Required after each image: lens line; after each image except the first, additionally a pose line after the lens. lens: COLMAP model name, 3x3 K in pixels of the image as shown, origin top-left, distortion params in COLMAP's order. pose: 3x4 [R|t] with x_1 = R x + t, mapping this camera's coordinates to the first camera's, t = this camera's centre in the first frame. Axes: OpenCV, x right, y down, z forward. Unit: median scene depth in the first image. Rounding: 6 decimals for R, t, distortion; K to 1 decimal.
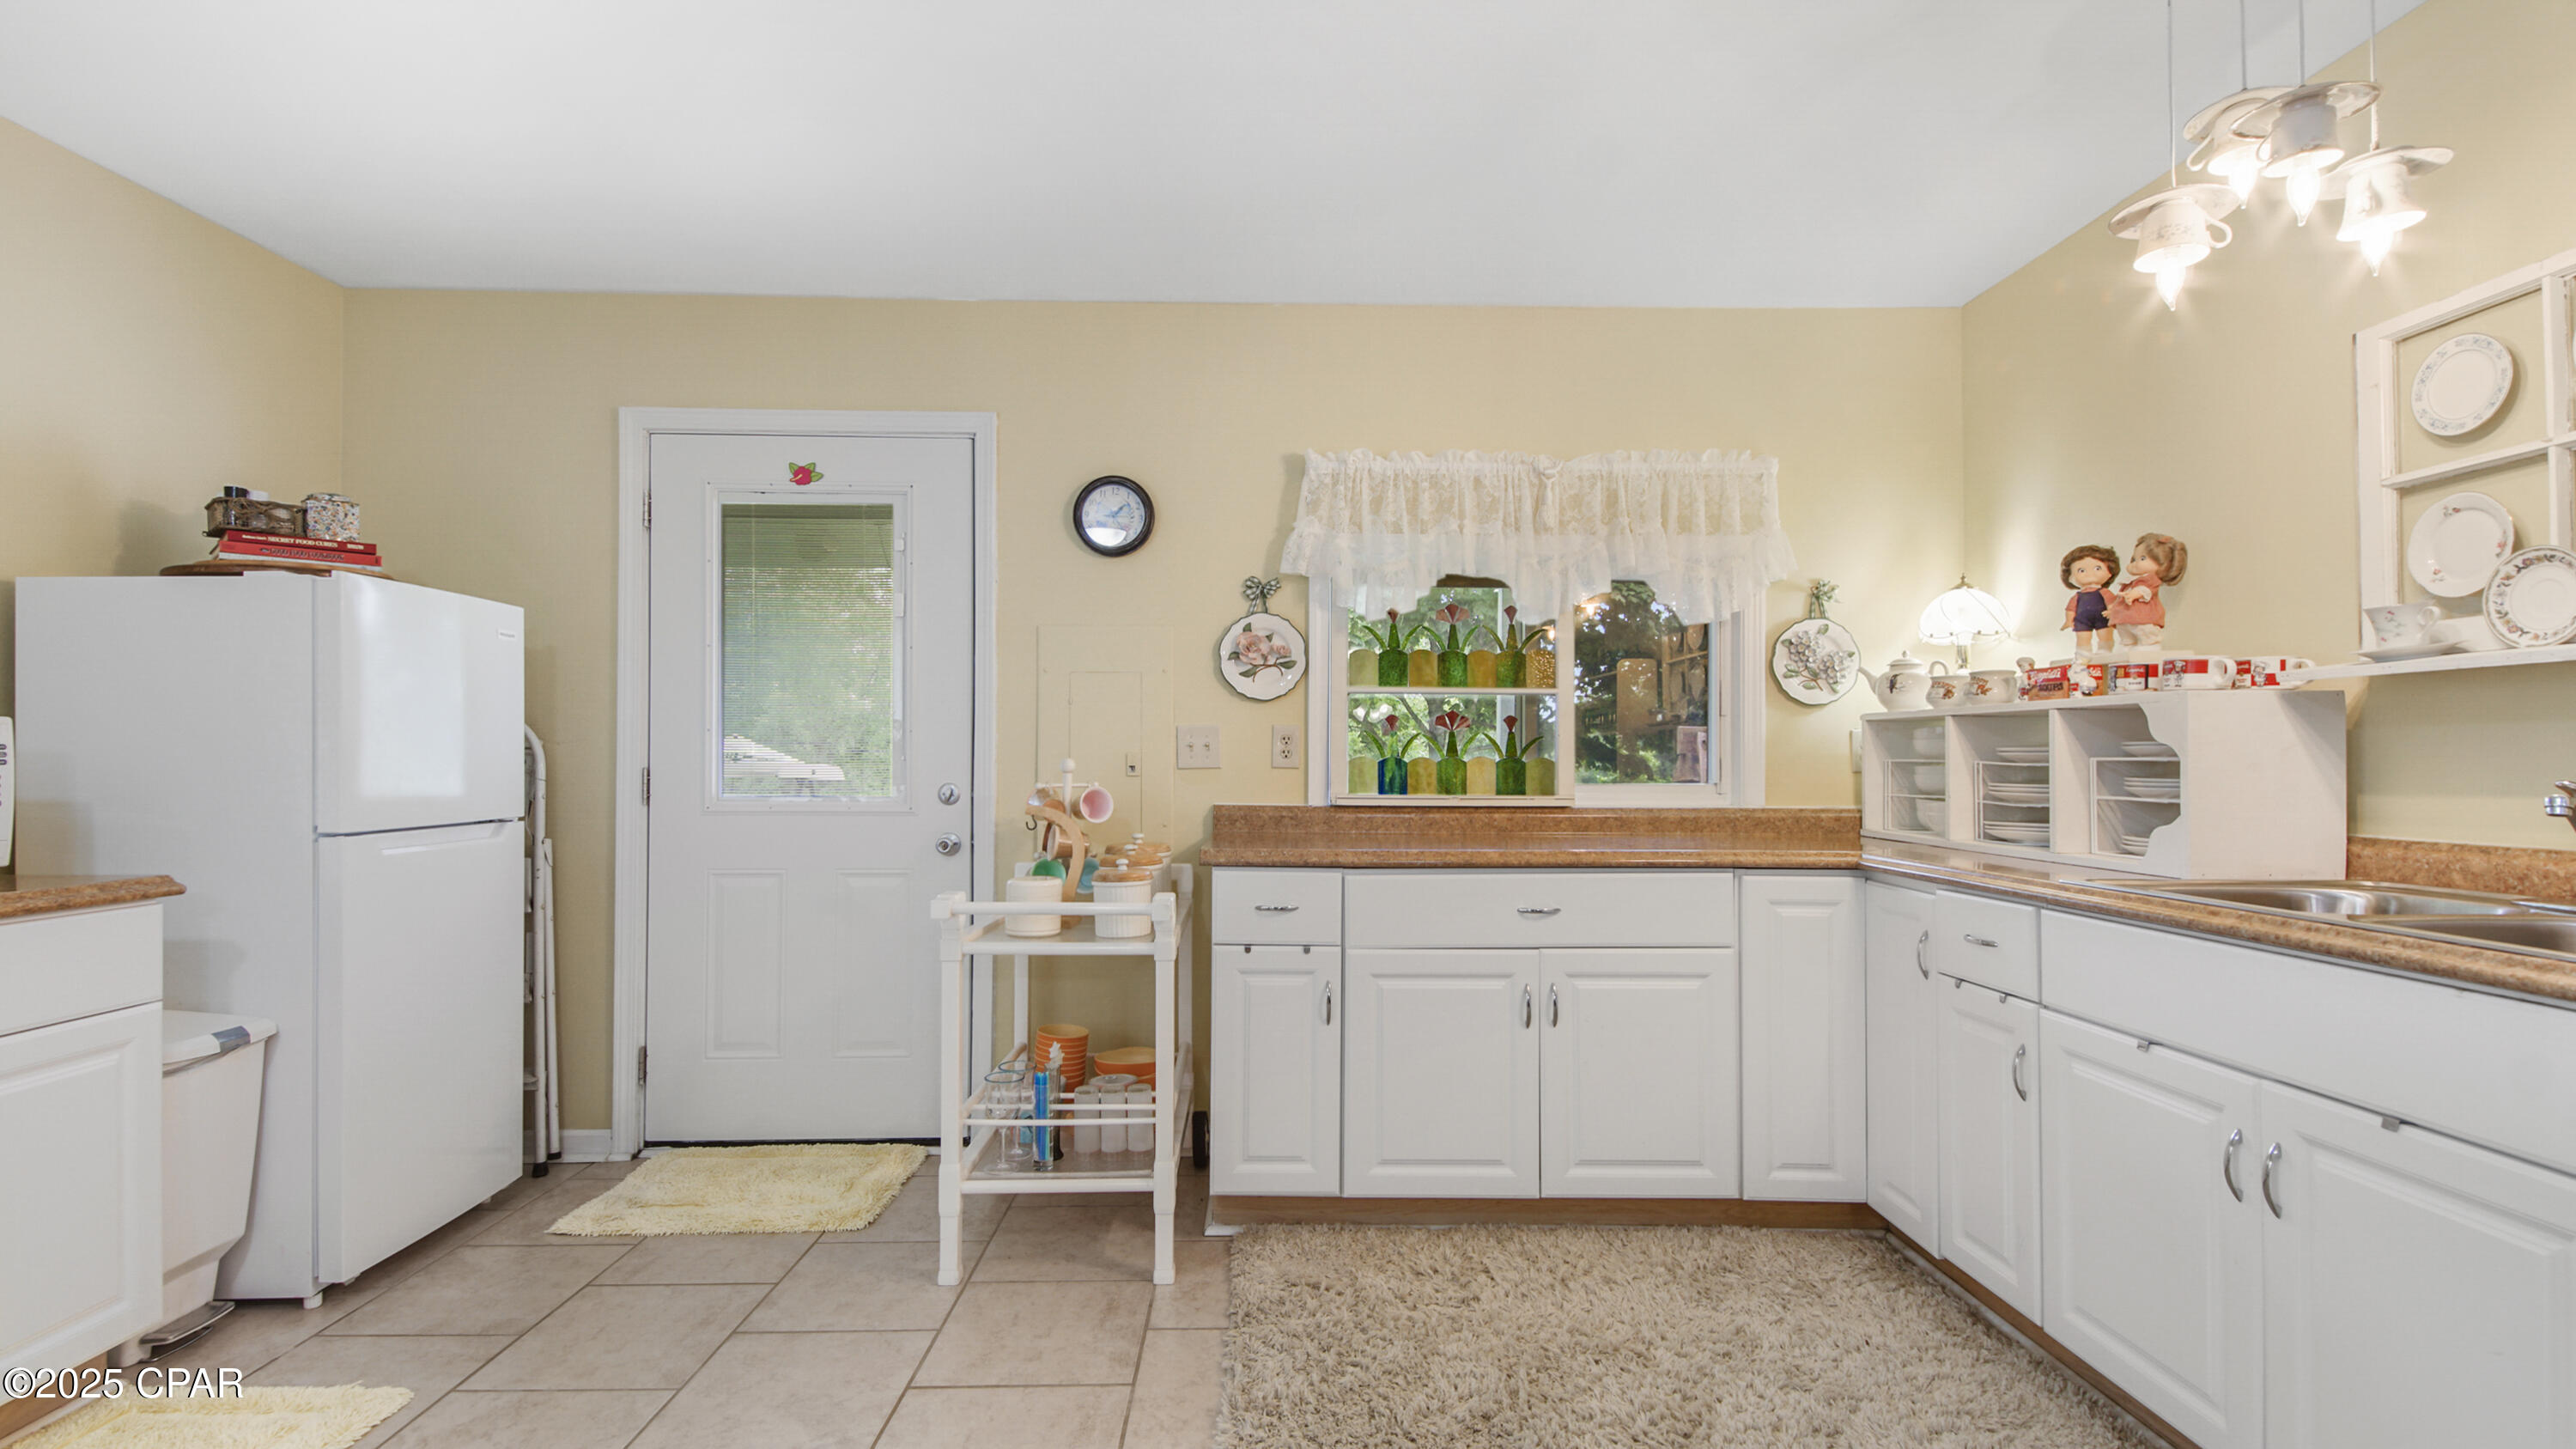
lens RADIAL K [[1123.0, 0, 1281.2], [0, 1123.0, 738.1], [0, 0, 1]] dist [0.017776, -0.000440]
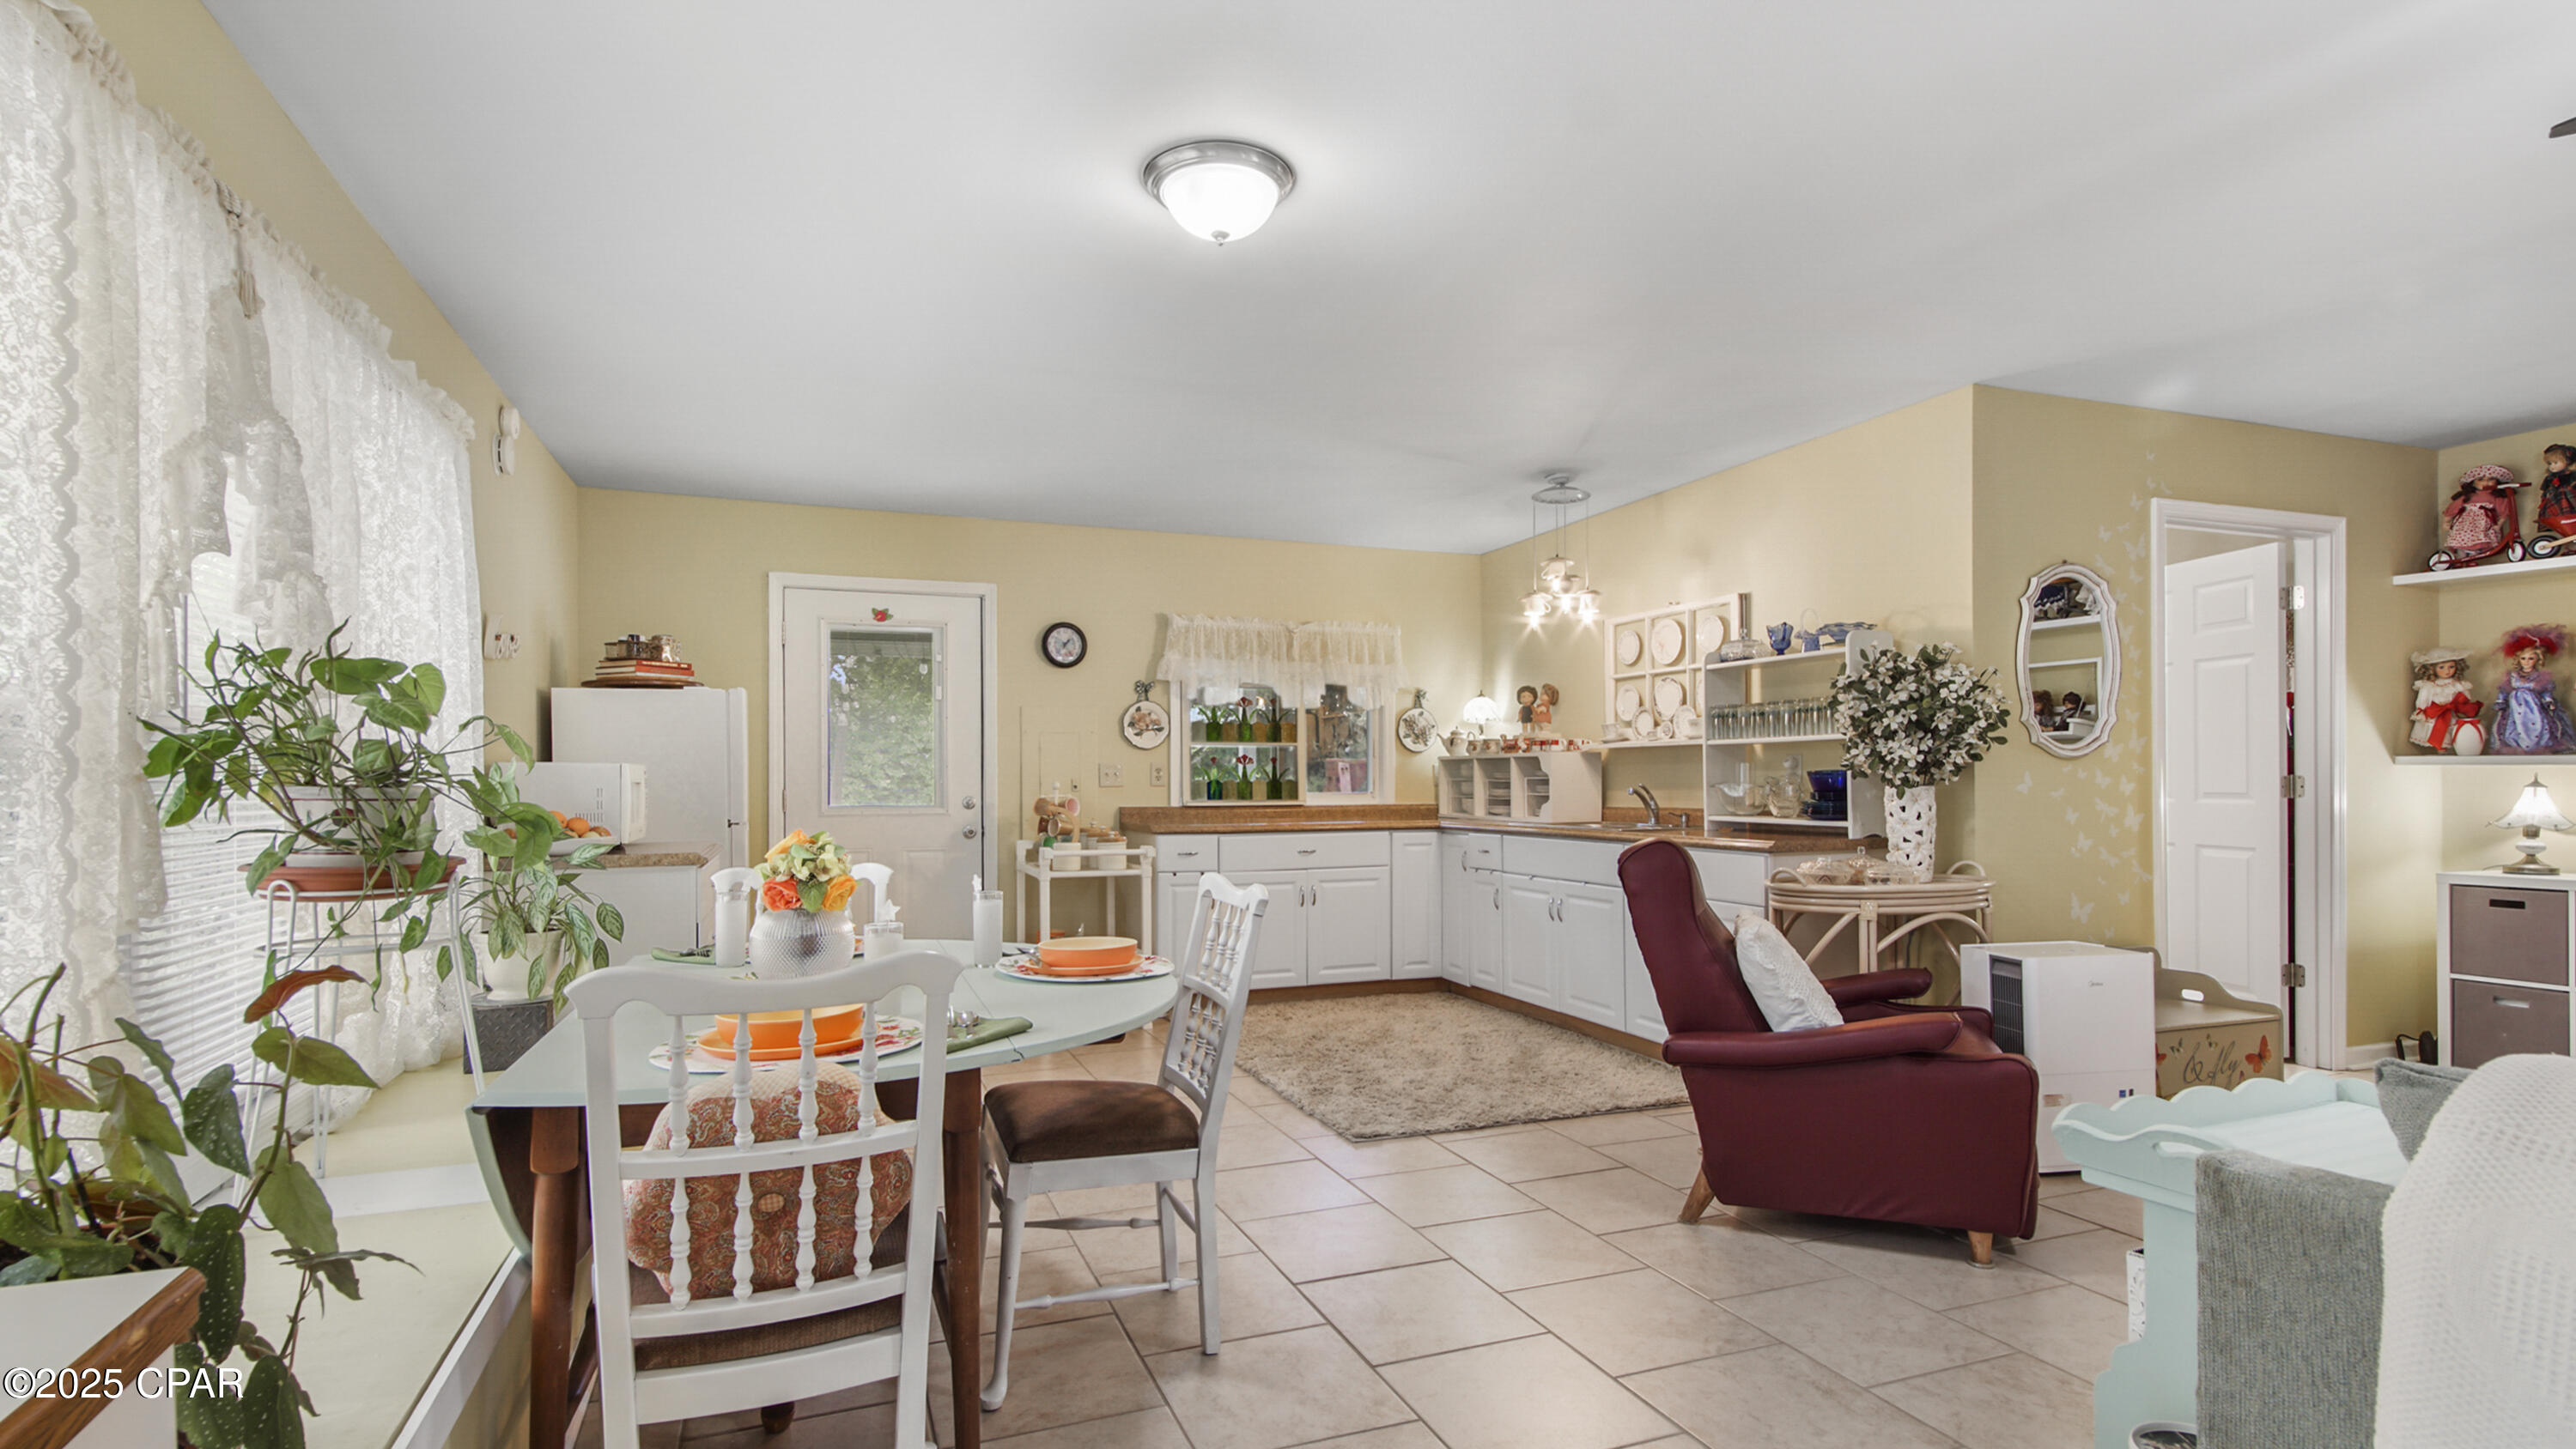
lens RADIAL K [[1170.6, 0, 1283.8], [0, 1170.6, 790.0], [0, 0, 1]] dist [-0.000447, -0.000113]
pose [[0.934298, -0.011661, 0.356302, -0.537758], [0.001450, 0.999581, 0.028913, -0.023941], [-0.356489, -0.026496, 0.933924, -0.942526]]
